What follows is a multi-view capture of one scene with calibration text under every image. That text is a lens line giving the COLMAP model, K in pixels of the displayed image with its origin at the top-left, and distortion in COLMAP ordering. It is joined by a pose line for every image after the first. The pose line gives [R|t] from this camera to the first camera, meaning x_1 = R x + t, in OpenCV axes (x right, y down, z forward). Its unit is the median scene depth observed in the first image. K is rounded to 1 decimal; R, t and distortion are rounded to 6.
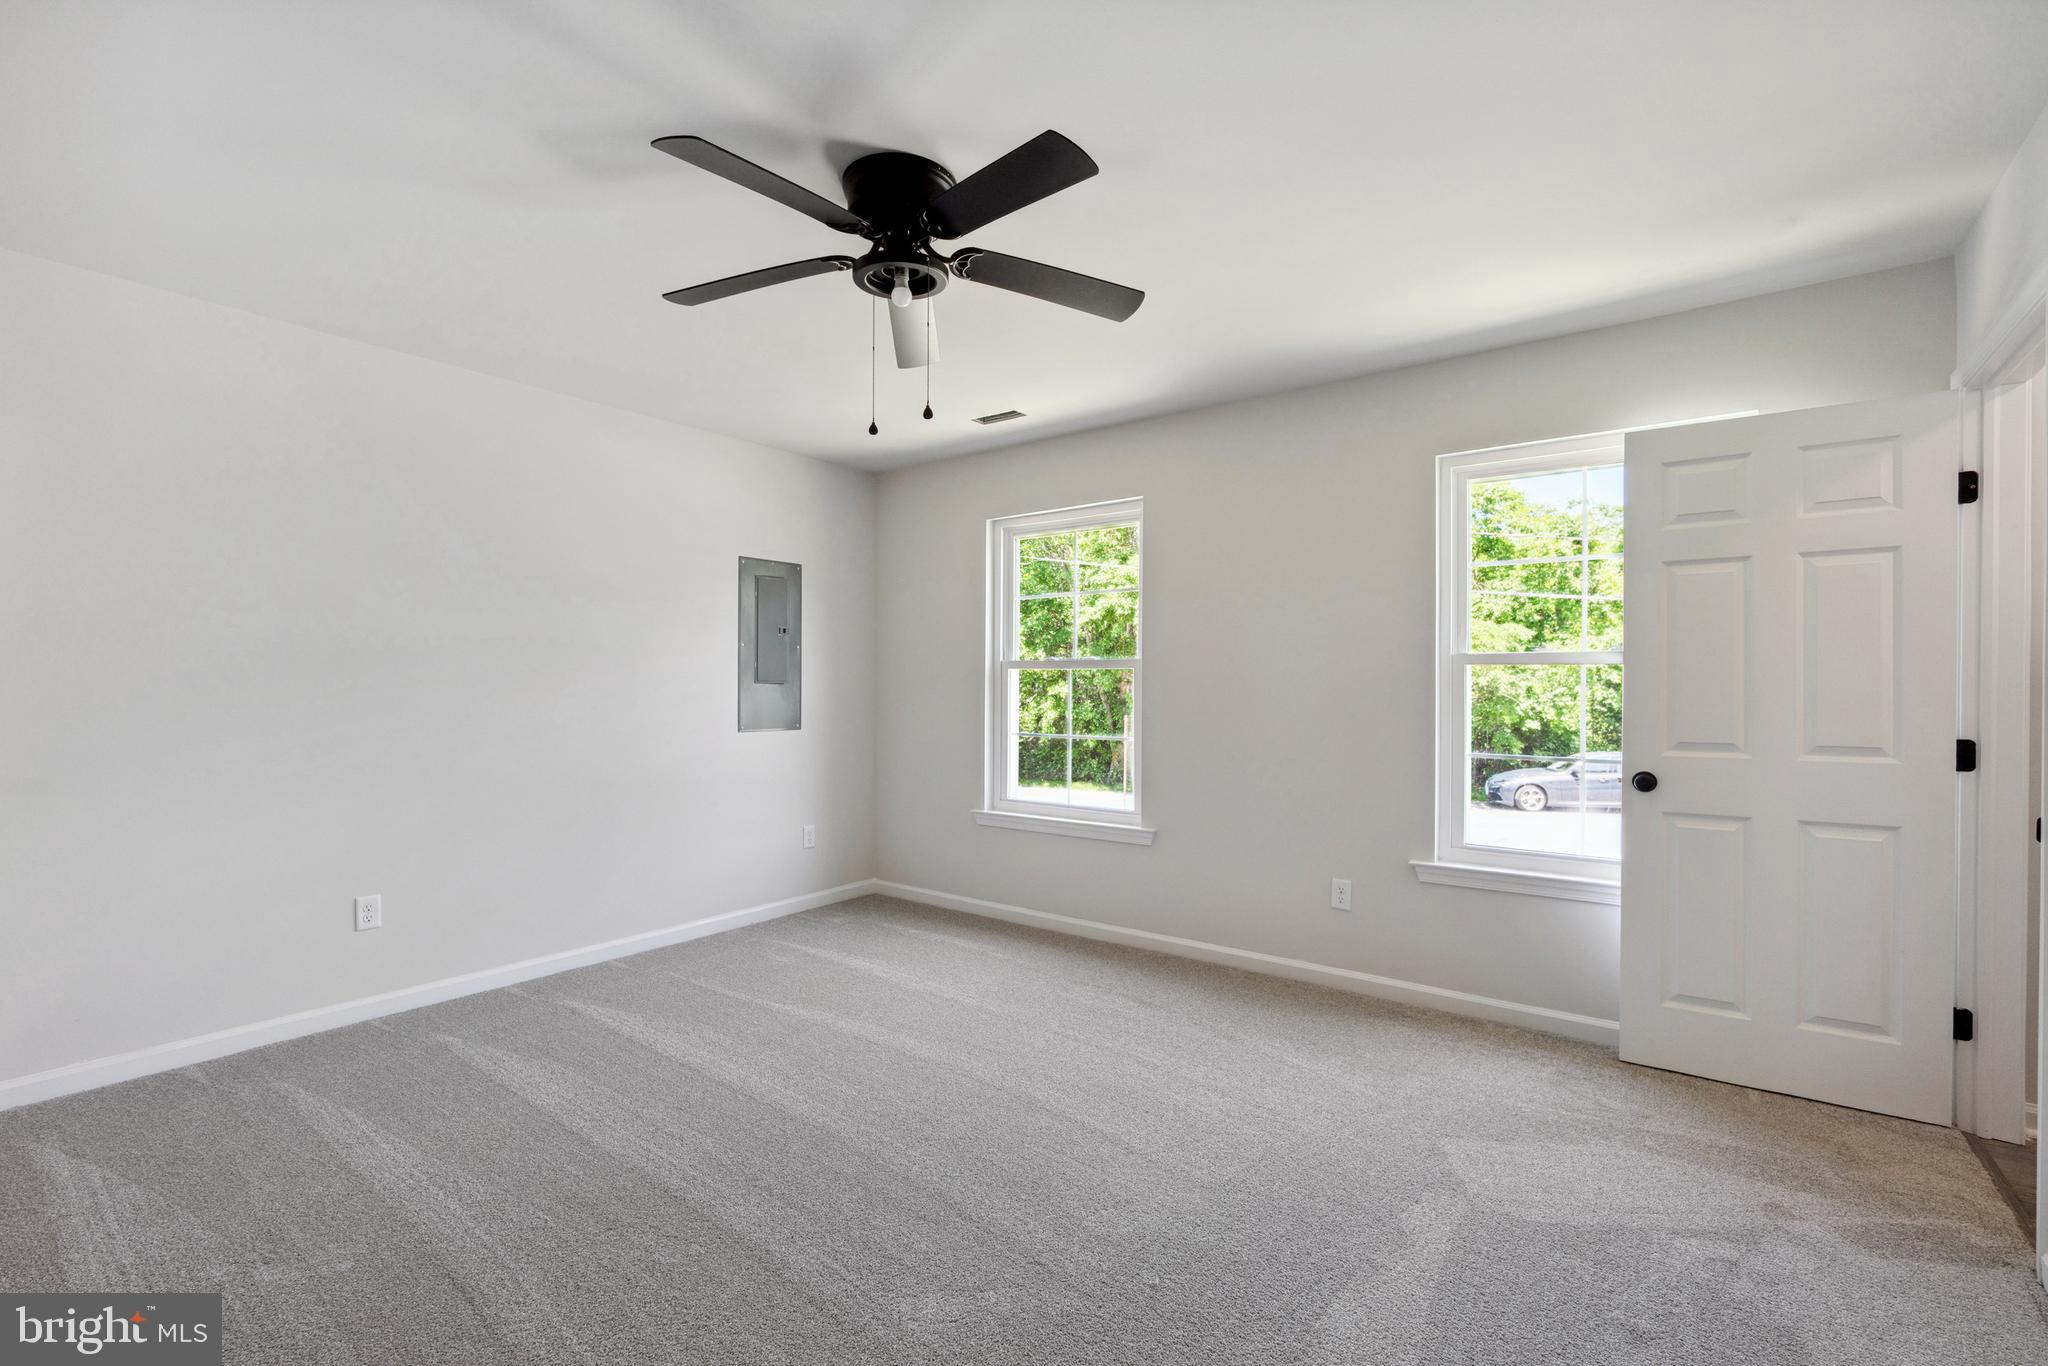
lens RADIAL K [[904.1, 0, 1016.2], [0, 904.1, 682.6], [0, 0, 1]] dist [-0.008553, 0.001521]
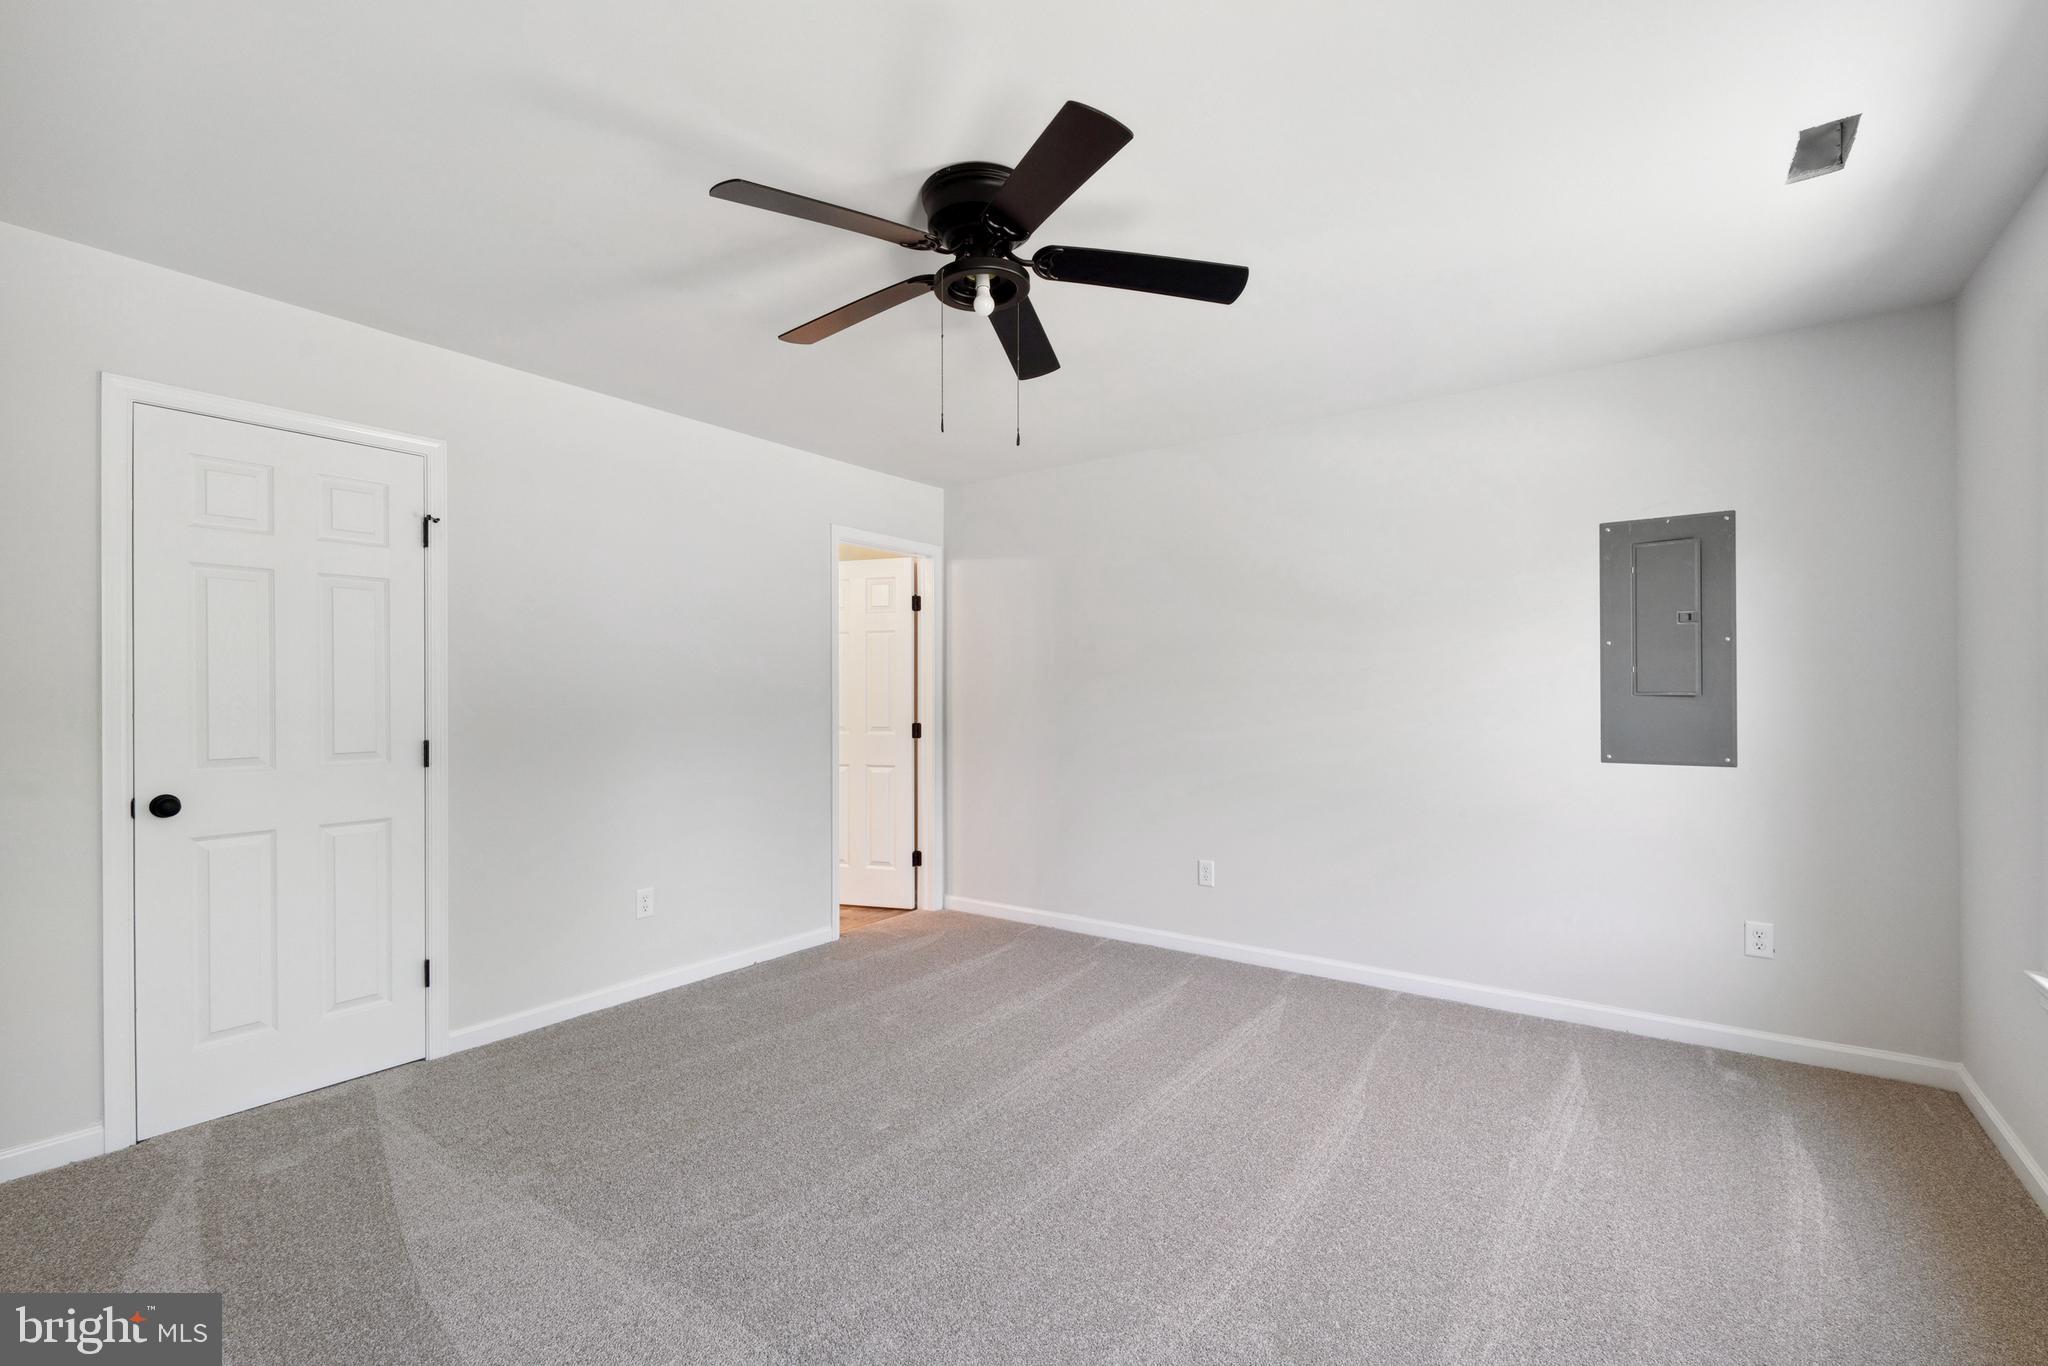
lens RADIAL K [[904.1, 0, 1027.2], [0, 904.1, 690.3], [0, 0, 1]] dist [-0.008553, 0.001521]
pose [[0.005838, -0.012173, -0.999909, 0.426919], [0.004812, 0.999915, -0.012145, 0.002592], [0.999971, -0.004740, 0.005896, 0.525252]]
